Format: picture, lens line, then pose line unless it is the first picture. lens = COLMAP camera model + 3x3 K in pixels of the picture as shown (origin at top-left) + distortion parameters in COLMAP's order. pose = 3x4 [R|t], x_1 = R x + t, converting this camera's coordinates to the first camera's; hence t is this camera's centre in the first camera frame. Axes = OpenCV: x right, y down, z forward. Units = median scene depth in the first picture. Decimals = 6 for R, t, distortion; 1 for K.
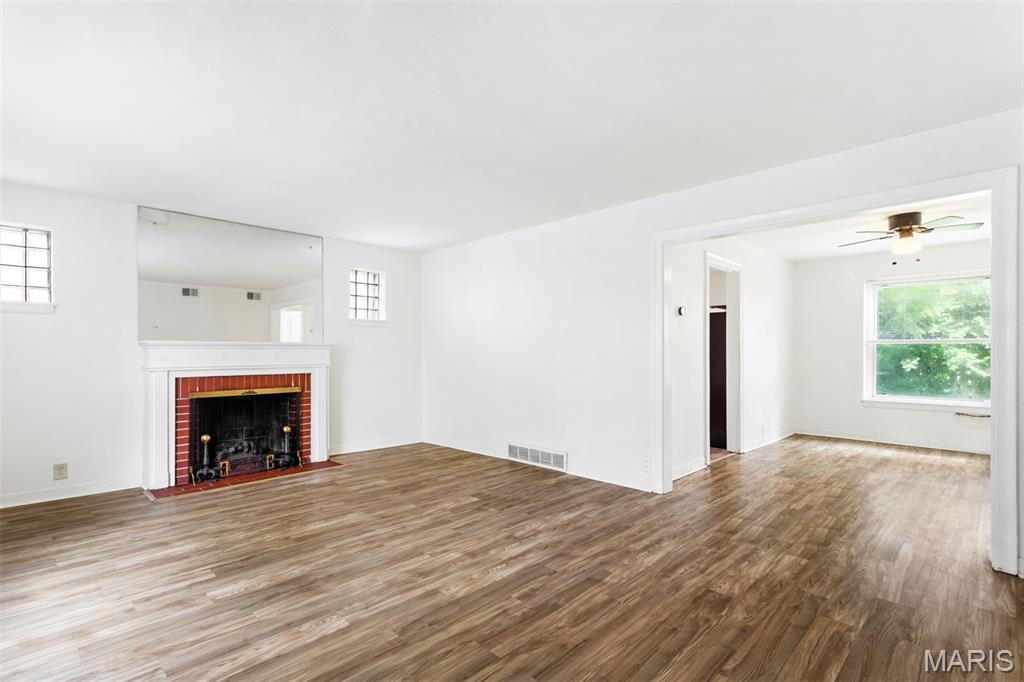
lens RADIAL K [[497.5, 0, 512.0], [0, 497.5, 341.0], [0, 0, 1]] dist [0.010481, 0.000940]
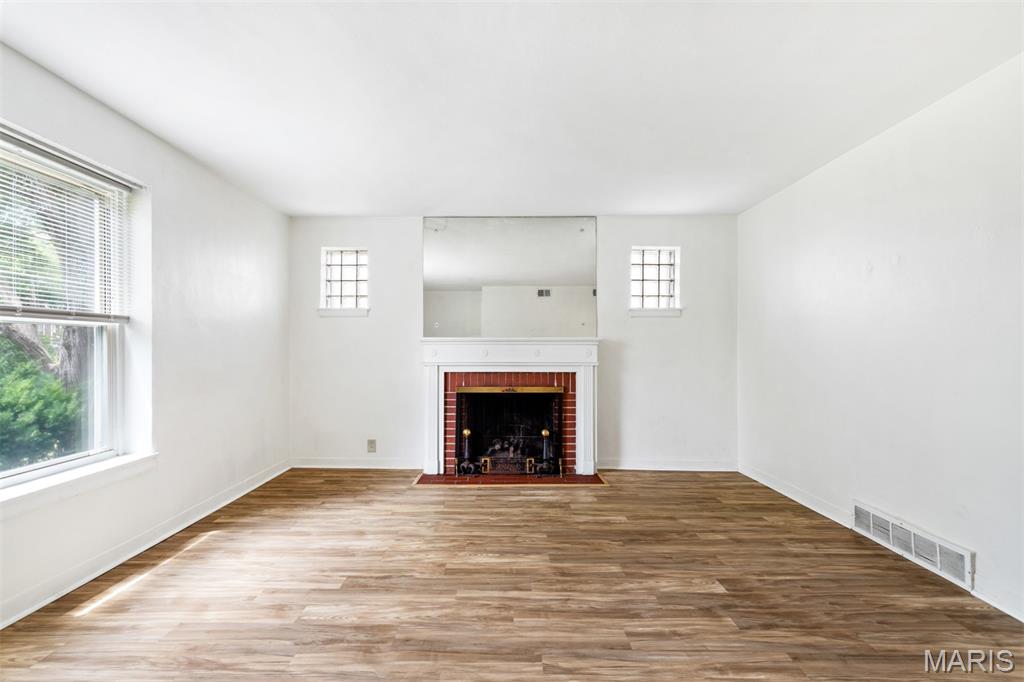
lens RADIAL K [[497.5, 0, 512.0], [0, 497.5, 341.0], [0, 0, 1]] dist [0.010481, 0.000940]
pose [[0.679425, -0.008353, -0.733698, 0.195968], [0.014528, 0.999892, 0.002070, 0.006843], [0.733602, -0.012065, 0.679473, 0.377913]]
